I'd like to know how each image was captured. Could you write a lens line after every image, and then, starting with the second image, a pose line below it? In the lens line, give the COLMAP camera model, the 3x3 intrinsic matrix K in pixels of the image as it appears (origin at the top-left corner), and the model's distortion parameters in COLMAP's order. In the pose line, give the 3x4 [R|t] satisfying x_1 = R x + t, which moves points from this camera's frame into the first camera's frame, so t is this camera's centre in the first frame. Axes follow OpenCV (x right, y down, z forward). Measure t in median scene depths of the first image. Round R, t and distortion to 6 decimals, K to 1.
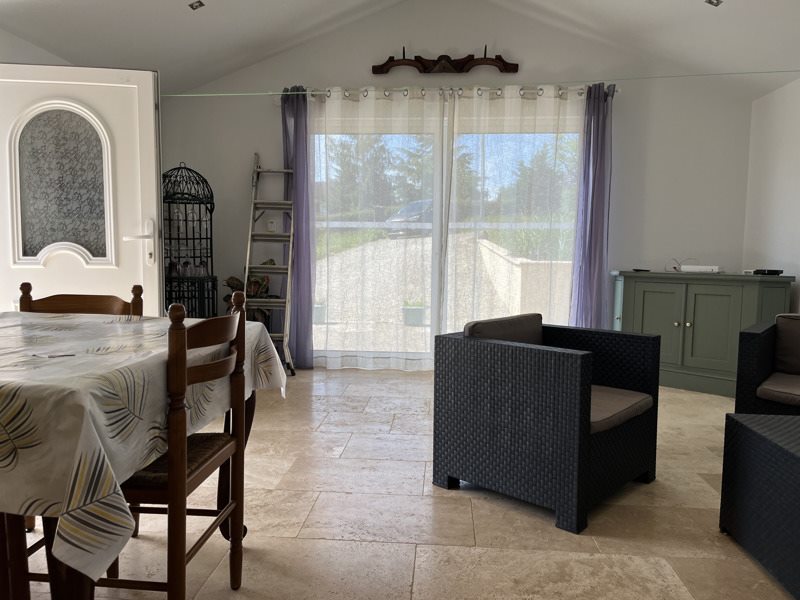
lens RADIAL K [[607.6, 0, 401.2], [0, 607.6, 300.8], [0, 0, 1]] dist [0.023495, -0.007114]
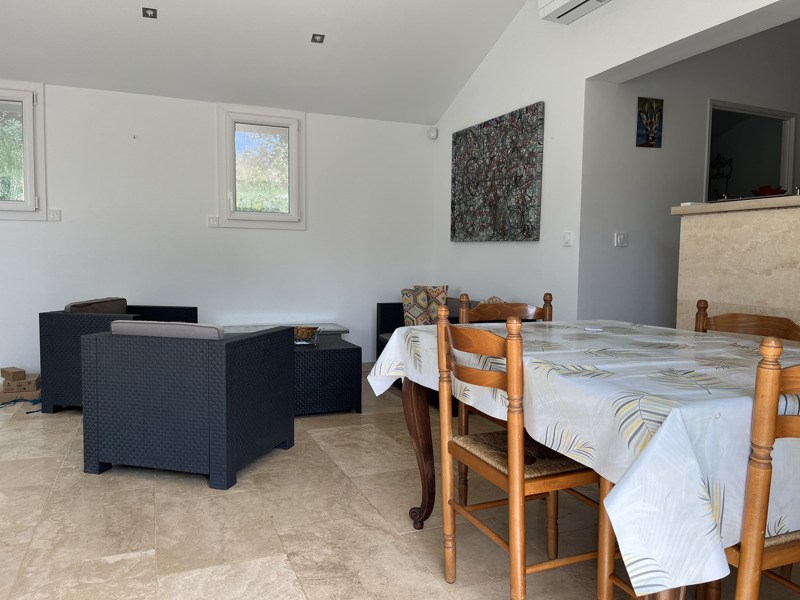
lens RADIAL K [[607.6, 0, 399.9], [0, 607.6, 303.0], [0, 0, 1]] dist [0.023495, -0.007114]
pose [[-0.444174, -0.083204, 0.892069, -1.118616], [0.056095, 0.991142, 0.120375, -0.132310], [-0.894183, 0.103508, -0.435573, 1.348380]]
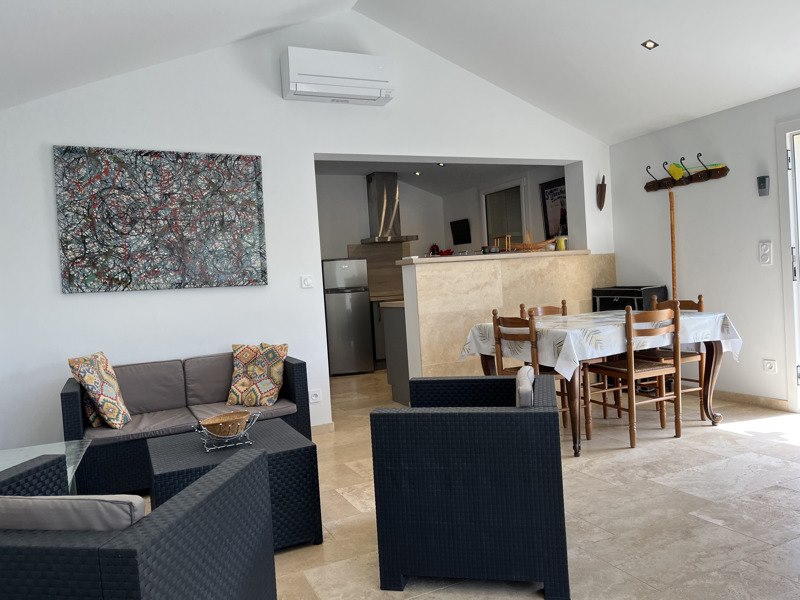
lens RADIAL K [[607.6, 0, 399.0], [0, 607.6, 297.9], [0, 0, 1]] dist [0.023495, -0.007114]
pose [[-0.871012, 0.057544, -0.487879, 0.937259], [0.012866, 0.995447, 0.094440, -0.210554], [0.491092, 0.075982, -0.867787, 2.057590]]
